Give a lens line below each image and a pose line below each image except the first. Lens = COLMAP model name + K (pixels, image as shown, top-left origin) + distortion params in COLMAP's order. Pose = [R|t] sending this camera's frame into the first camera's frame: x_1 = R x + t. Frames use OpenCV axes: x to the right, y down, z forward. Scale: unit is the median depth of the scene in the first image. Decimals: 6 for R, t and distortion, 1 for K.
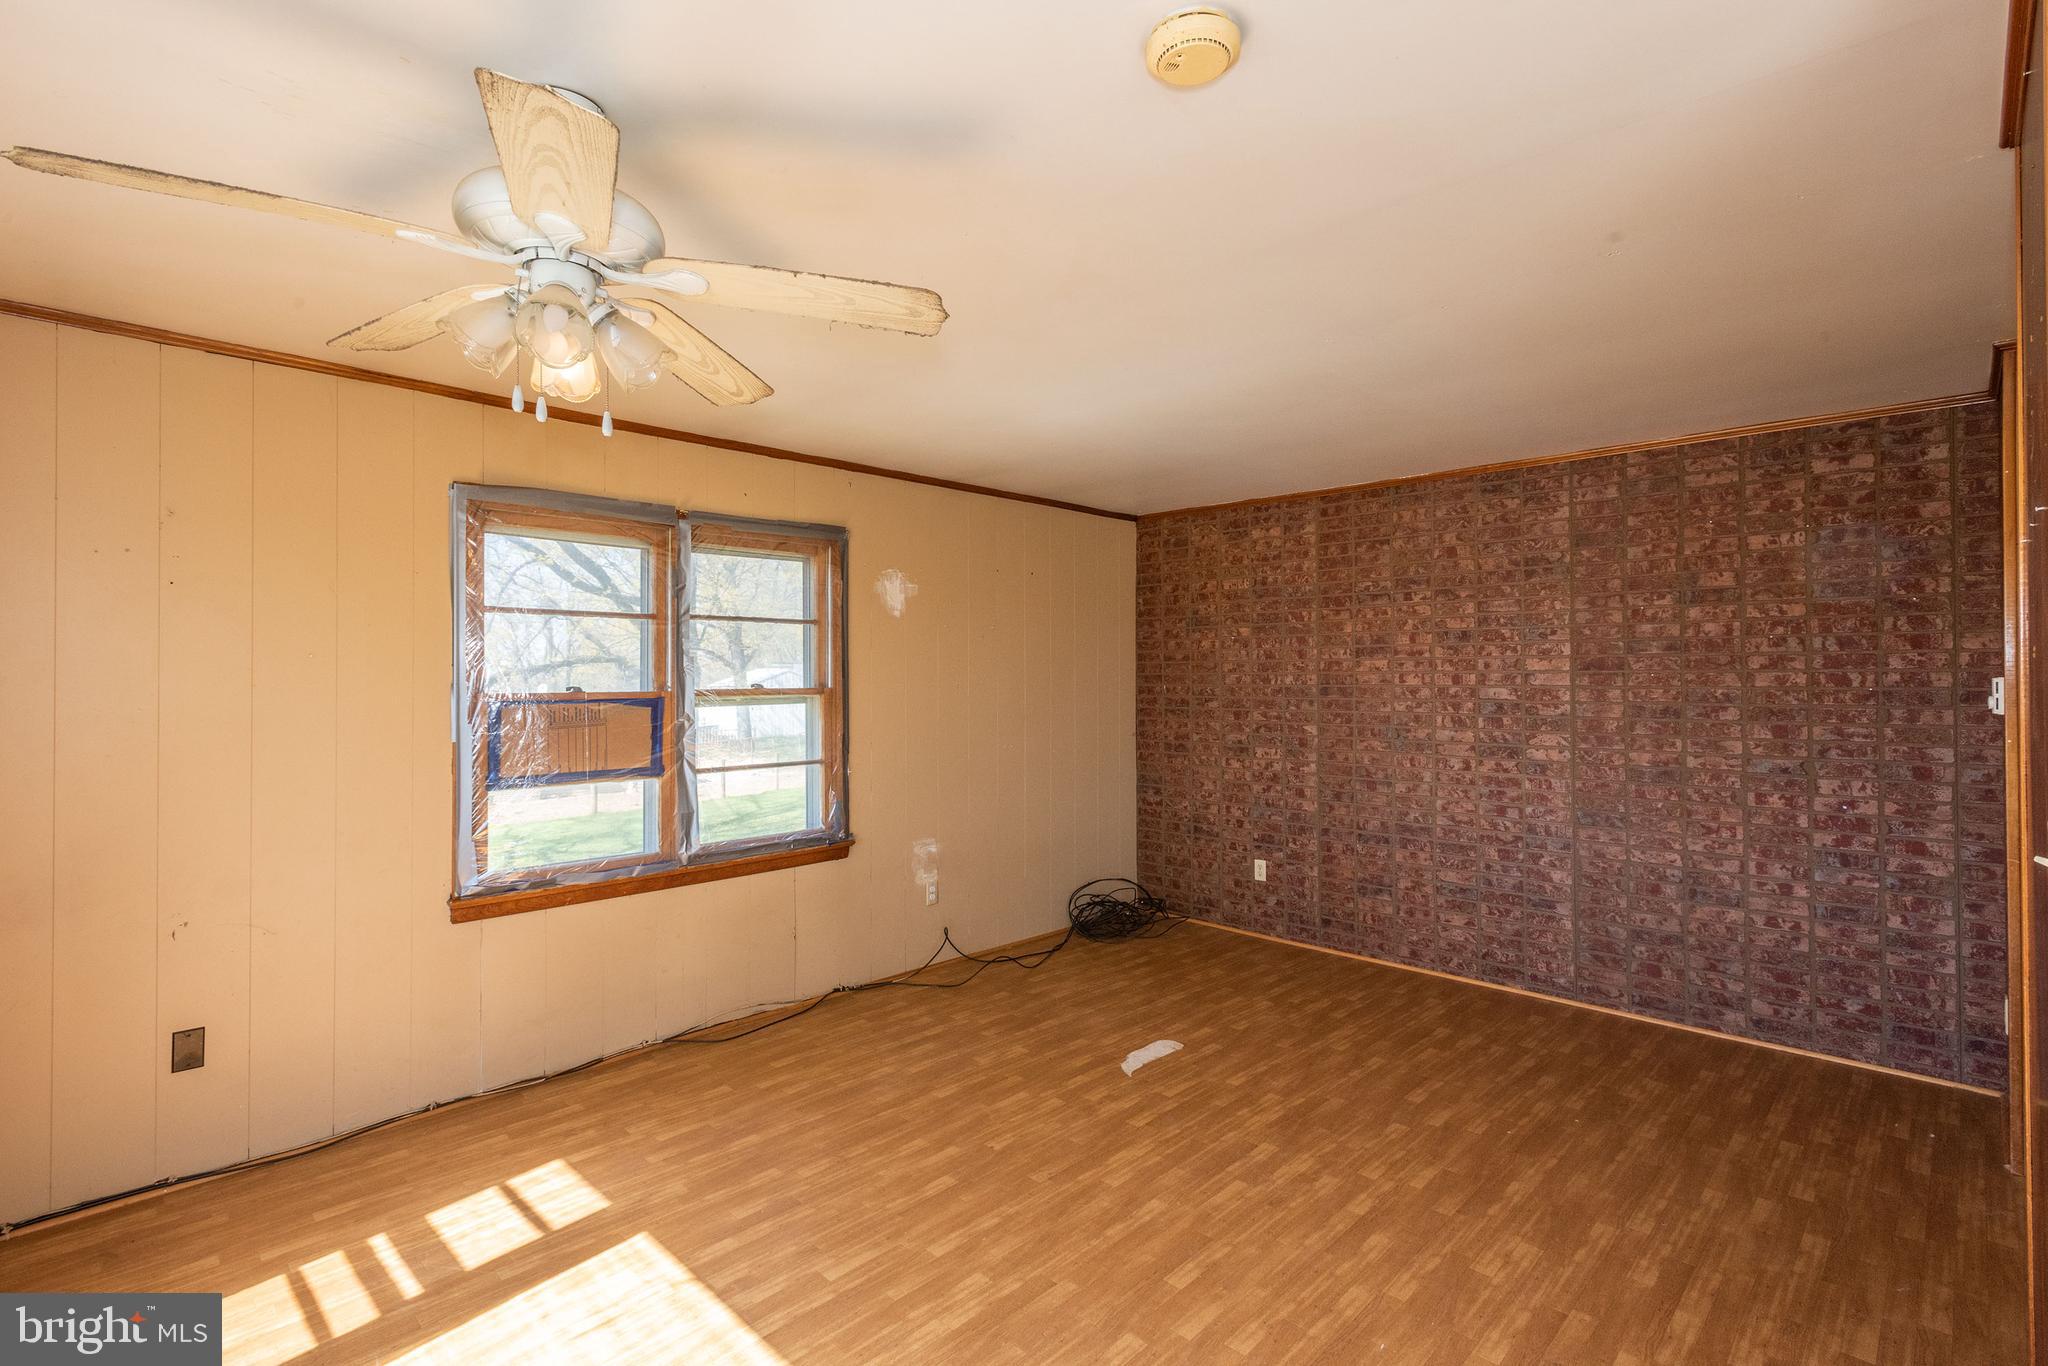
lens RADIAL K [[975.1, 0, 1027.0], [0, 975.1, 682.7], [0, 0, 1]] dist [-0.001582, -0.000059]
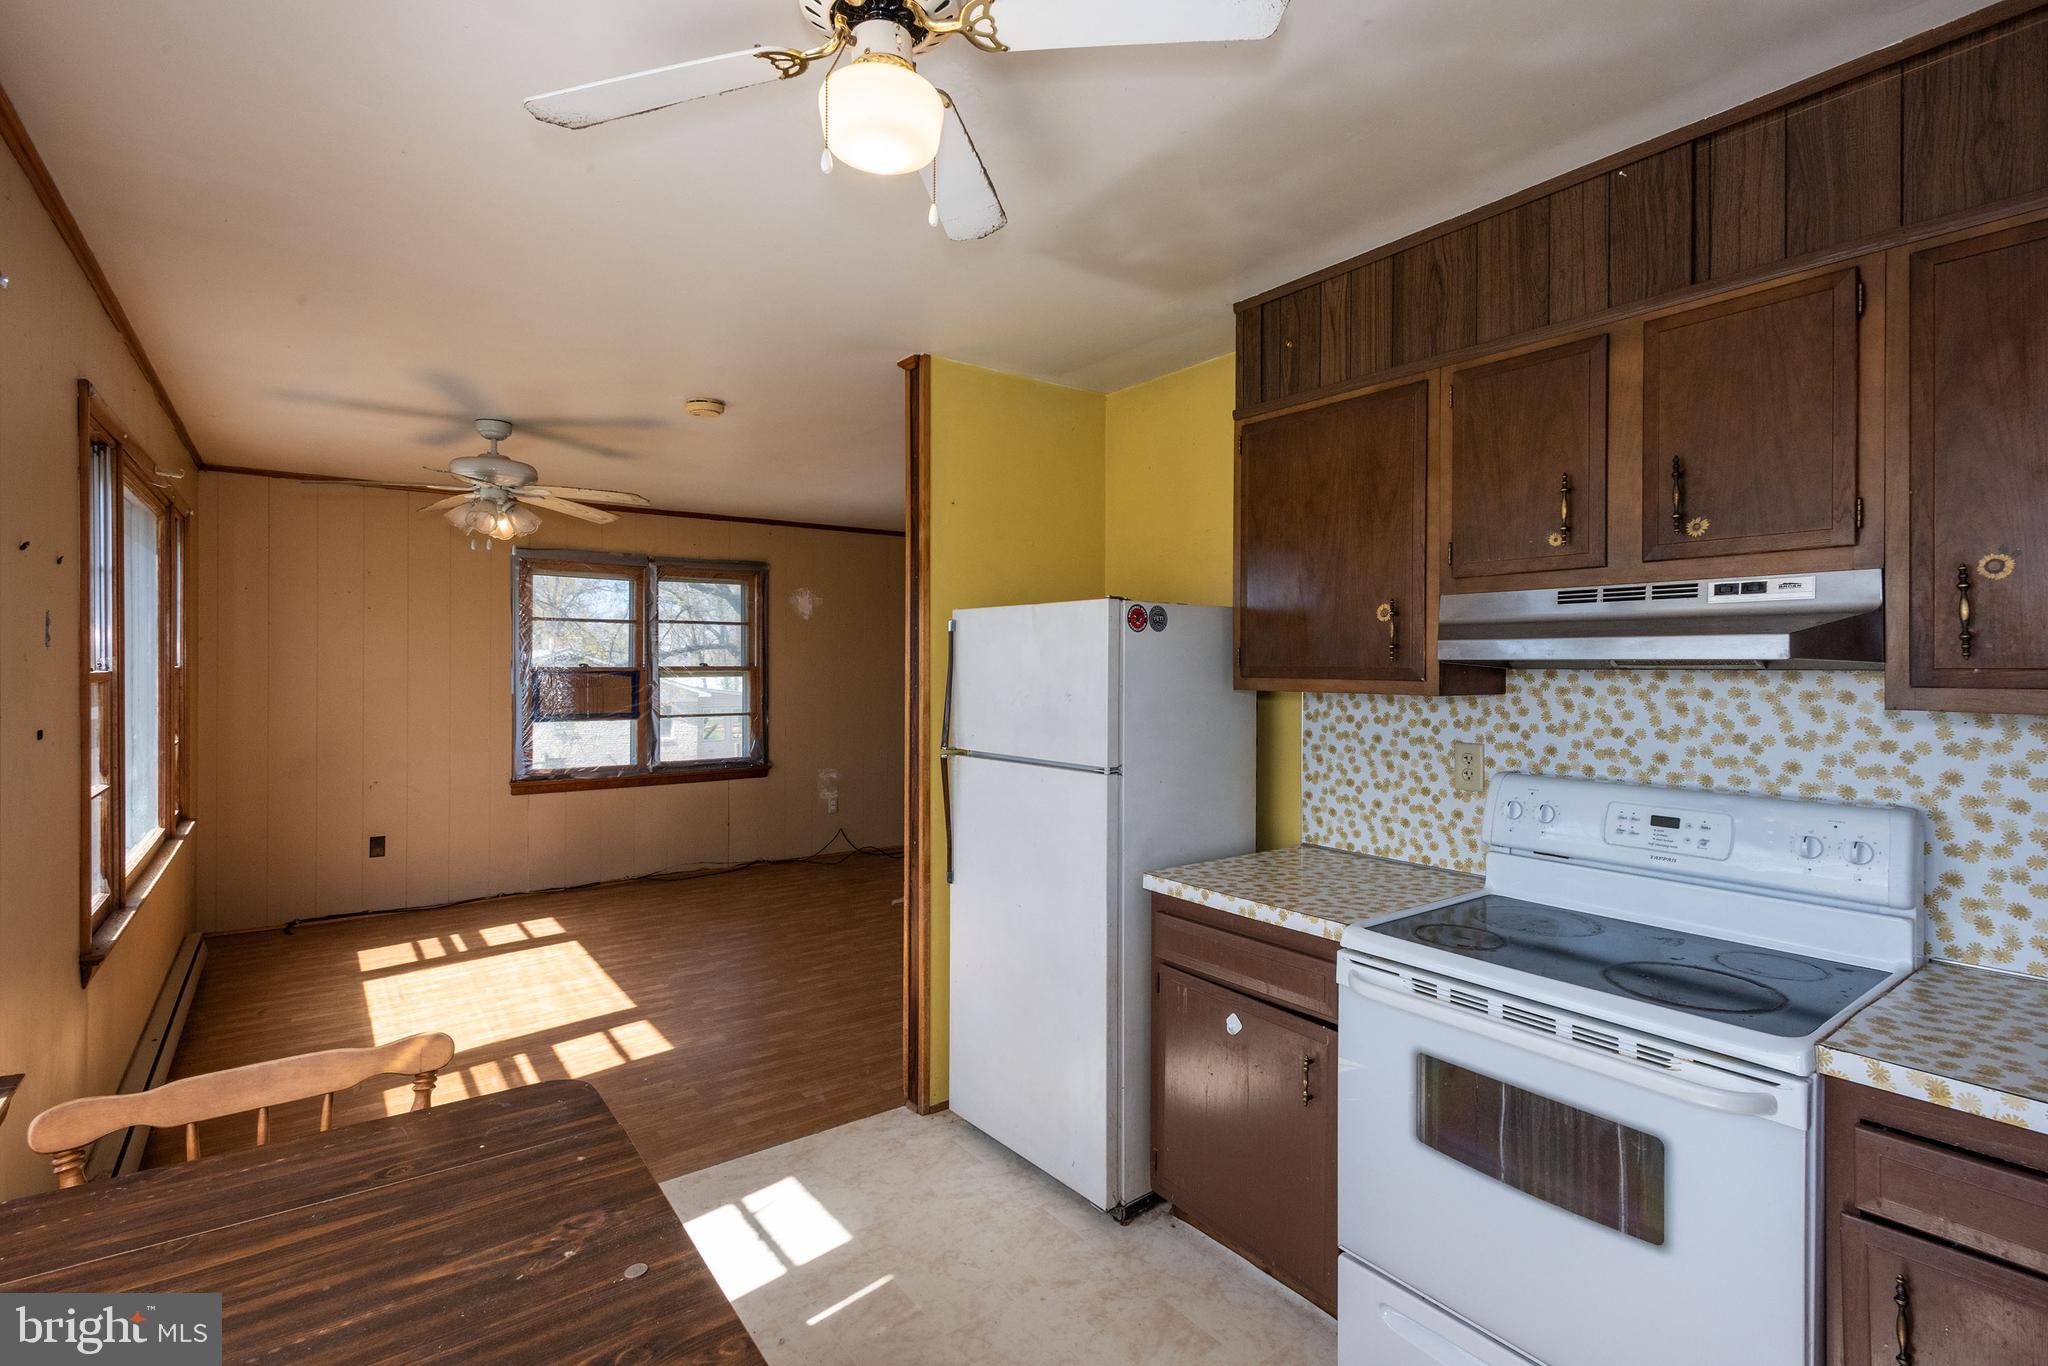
lens RADIAL K [[975.1, 0, 1023.5], [0, 975.1, 671.3], [0, 0, 1]] dist [-0.001582, -0.000059]
pose [[0.985774, 0.002602, -0.168054, 0.541198], [-0.003412, 0.999984, -0.004526, 0.021136], [0.168040, 0.005035, 0.985767, -0.514516]]
